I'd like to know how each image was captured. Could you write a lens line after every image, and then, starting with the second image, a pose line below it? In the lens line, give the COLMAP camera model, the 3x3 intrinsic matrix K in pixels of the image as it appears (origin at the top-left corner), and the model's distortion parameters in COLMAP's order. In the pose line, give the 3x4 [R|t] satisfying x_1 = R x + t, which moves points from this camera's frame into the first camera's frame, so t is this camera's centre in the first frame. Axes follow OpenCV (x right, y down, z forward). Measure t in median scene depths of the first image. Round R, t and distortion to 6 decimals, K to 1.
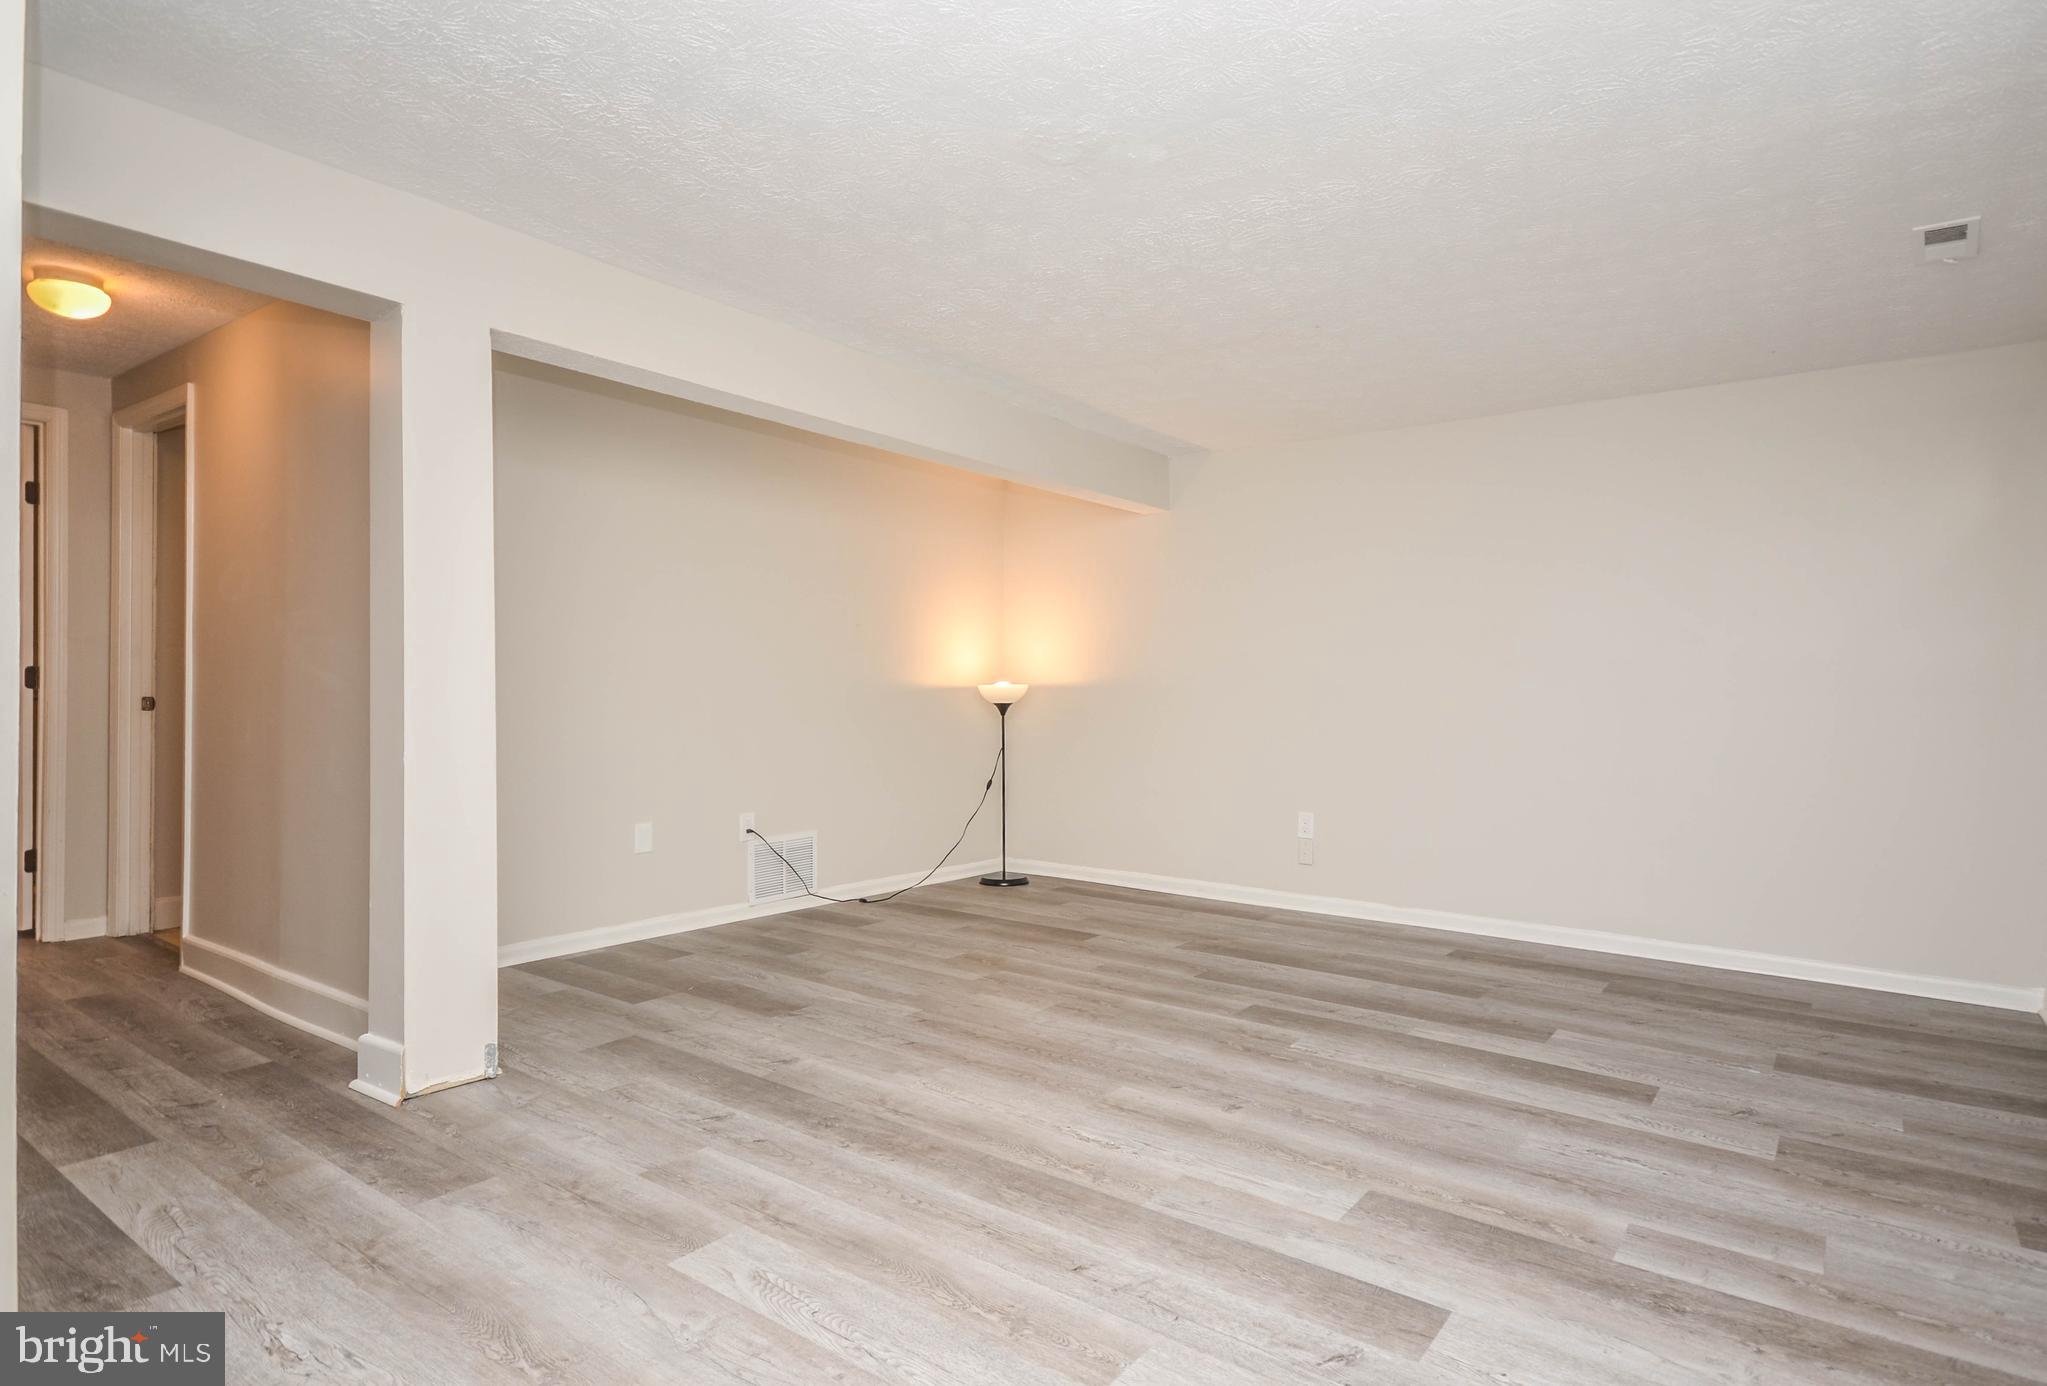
lens RADIAL K [[1120.8, 0, 1023.5], [0, 1120.8, 693.0], [0, 0, 1]] dist [0.004260, 0.001930]
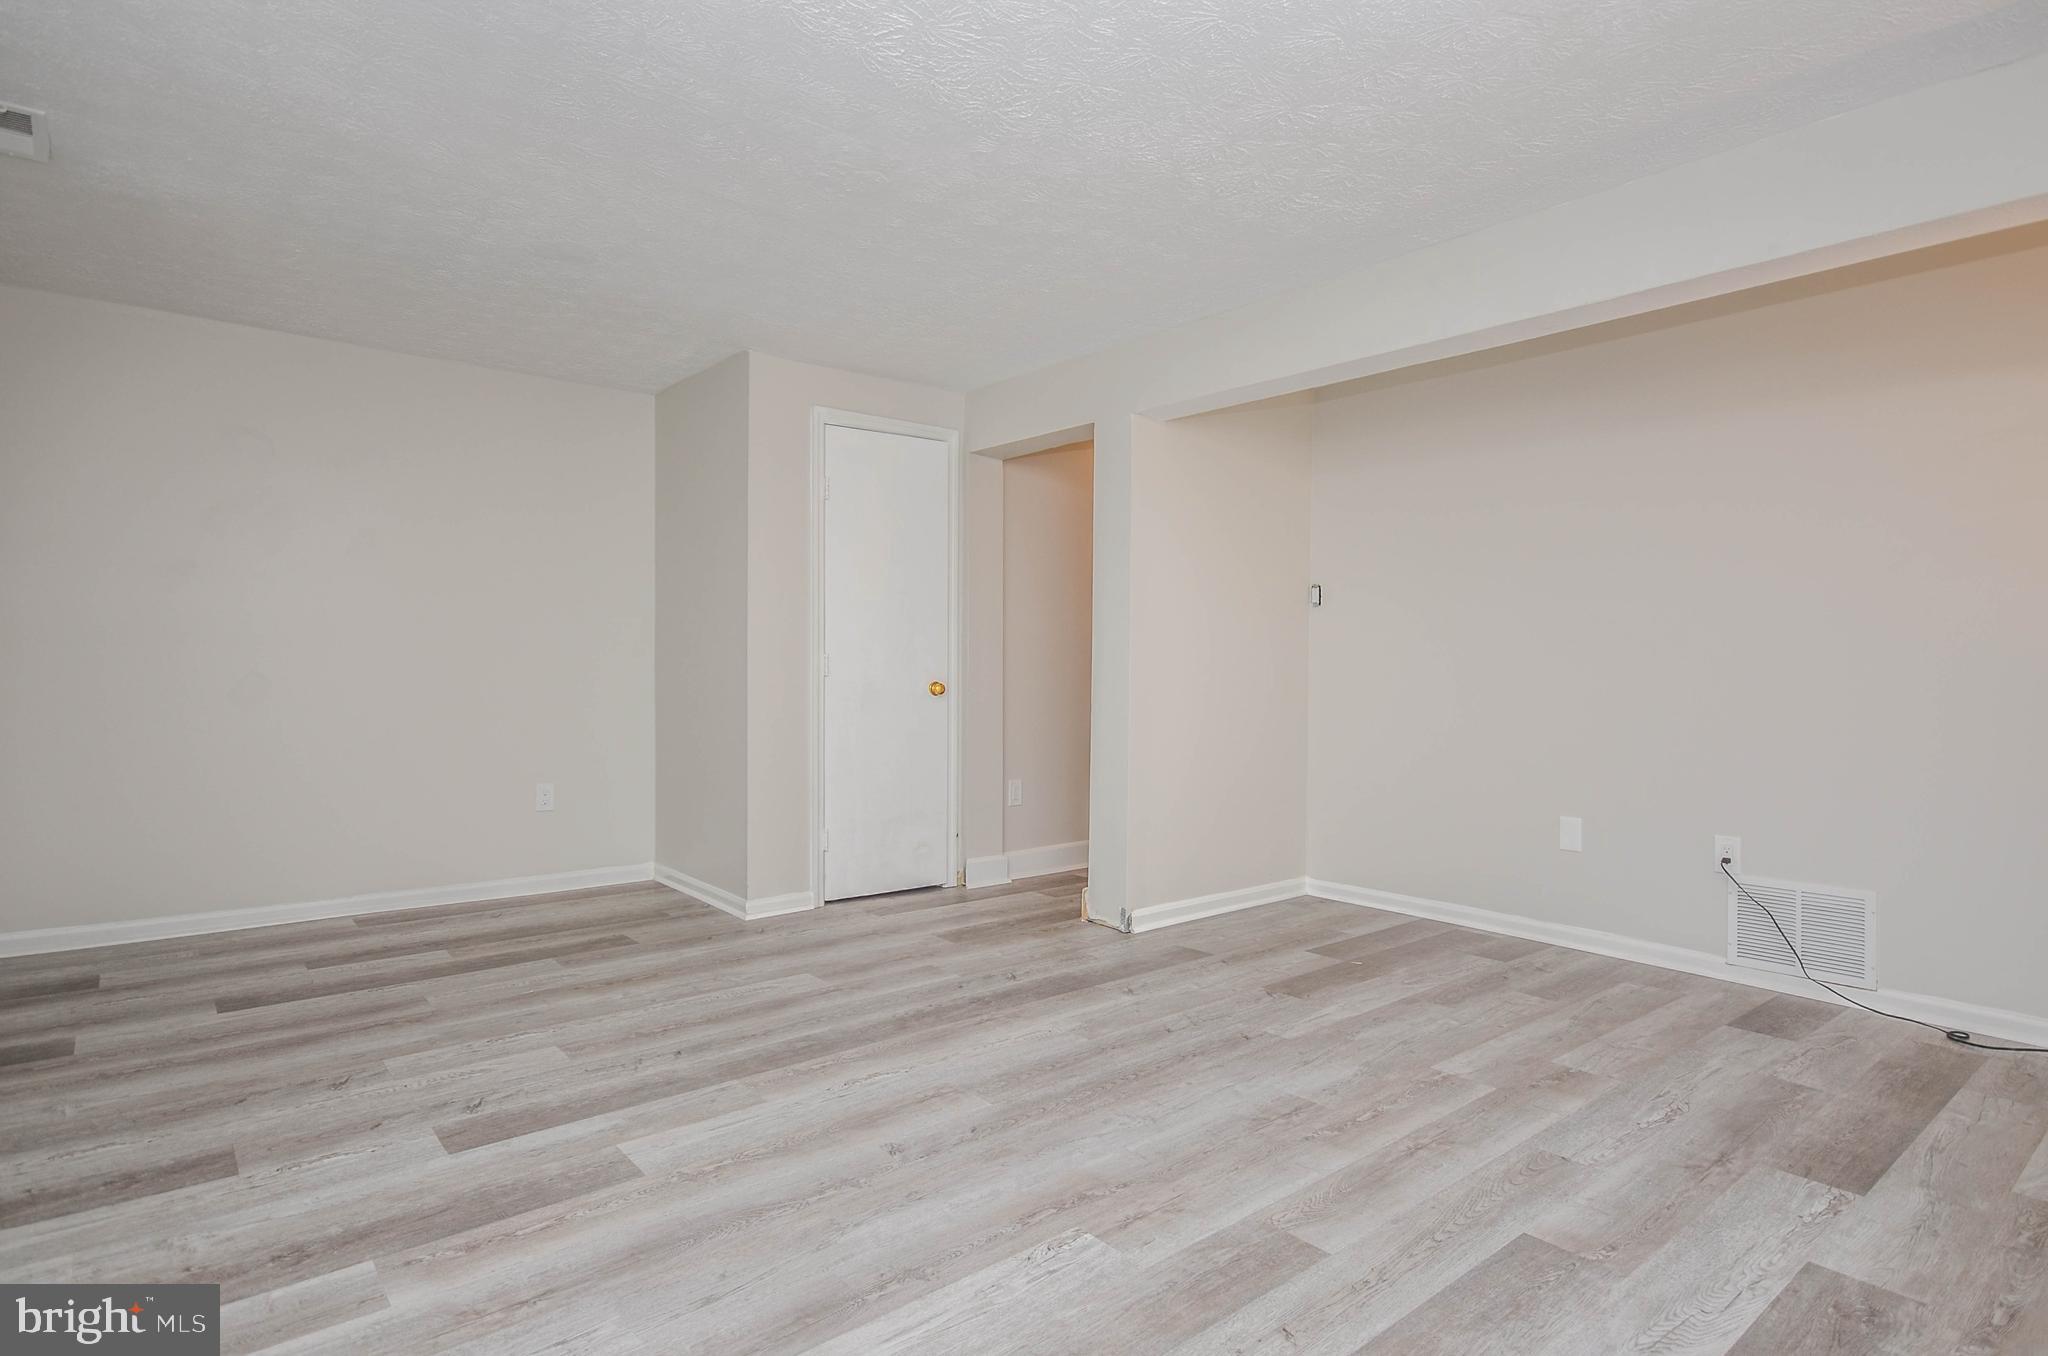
lens RADIAL K [[1048.7, 0, 1057.9], [0, 1048.7, 681.8], [0, 0, 1]] dist [0.012222, -0.002741]
pose [[-0.204886, 0.004470, -0.978776, 1.075204], [-0.011985, 0.999903, 0.007076, 0.014231], [0.978712, 0.013181, -0.204813, 1.474684]]
